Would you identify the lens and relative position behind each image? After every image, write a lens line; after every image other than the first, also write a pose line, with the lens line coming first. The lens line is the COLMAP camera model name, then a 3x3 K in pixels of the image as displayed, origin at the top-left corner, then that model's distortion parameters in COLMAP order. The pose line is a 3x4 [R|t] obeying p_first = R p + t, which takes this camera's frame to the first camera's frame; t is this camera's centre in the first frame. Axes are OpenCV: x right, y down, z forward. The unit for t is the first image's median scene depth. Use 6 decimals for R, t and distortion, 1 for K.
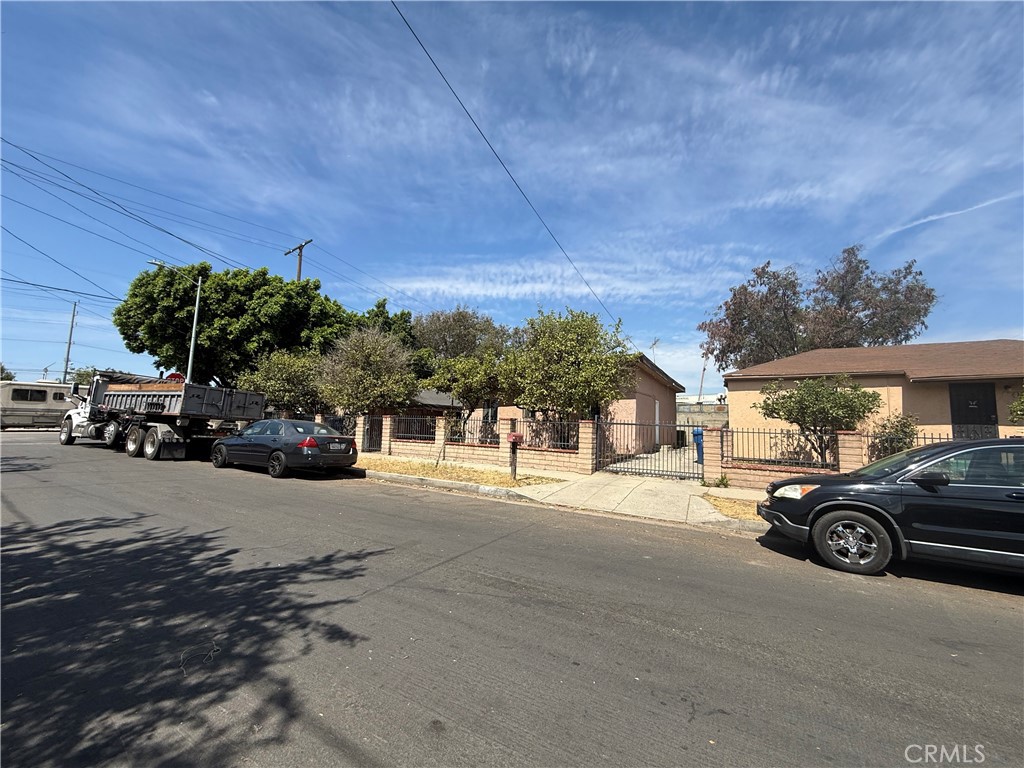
lens RADIAL K [[413.5, 0, 517.4], [0, 413.5, 386.3], [0, 0, 1]] dist [-0.002265, -0.000336]
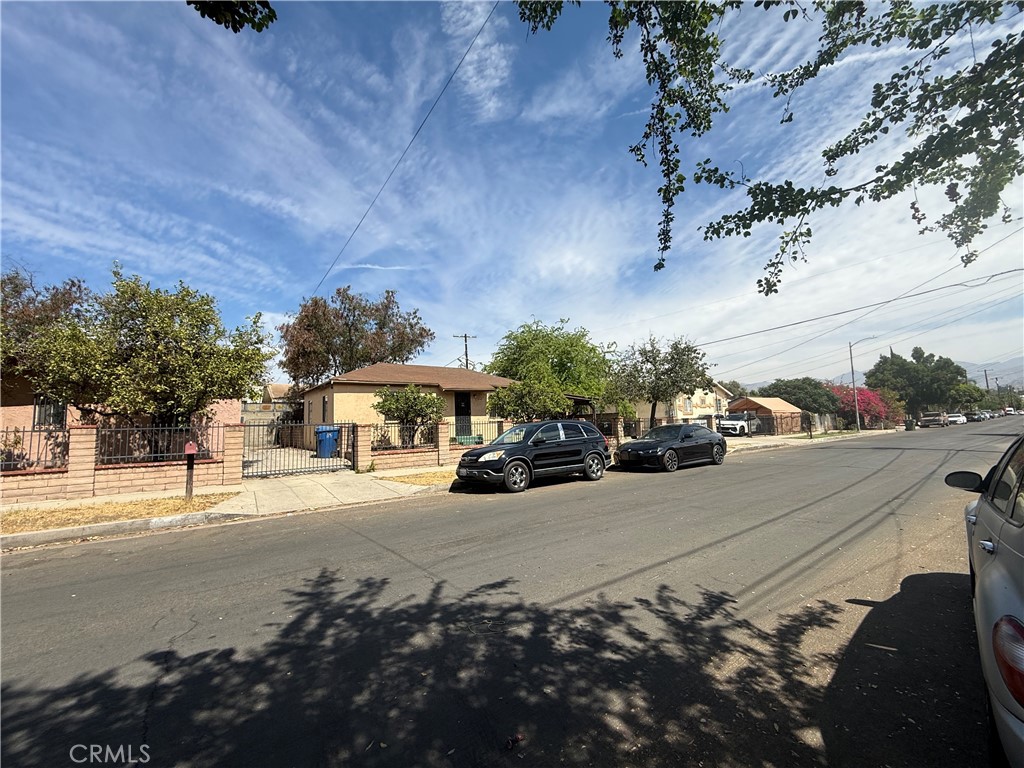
lens RADIAL K [[413.5, 0, 517.4], [0, 413.5, 386.3], [0, 0, 1]] dist [-0.002265, -0.000336]
pose [[0.368875, 0.038912, 0.928664, -0.303767], [-0.046086, 0.998660, -0.023539, -0.002147], [-0.928336, -0.034115, 0.370174, 0.083666]]
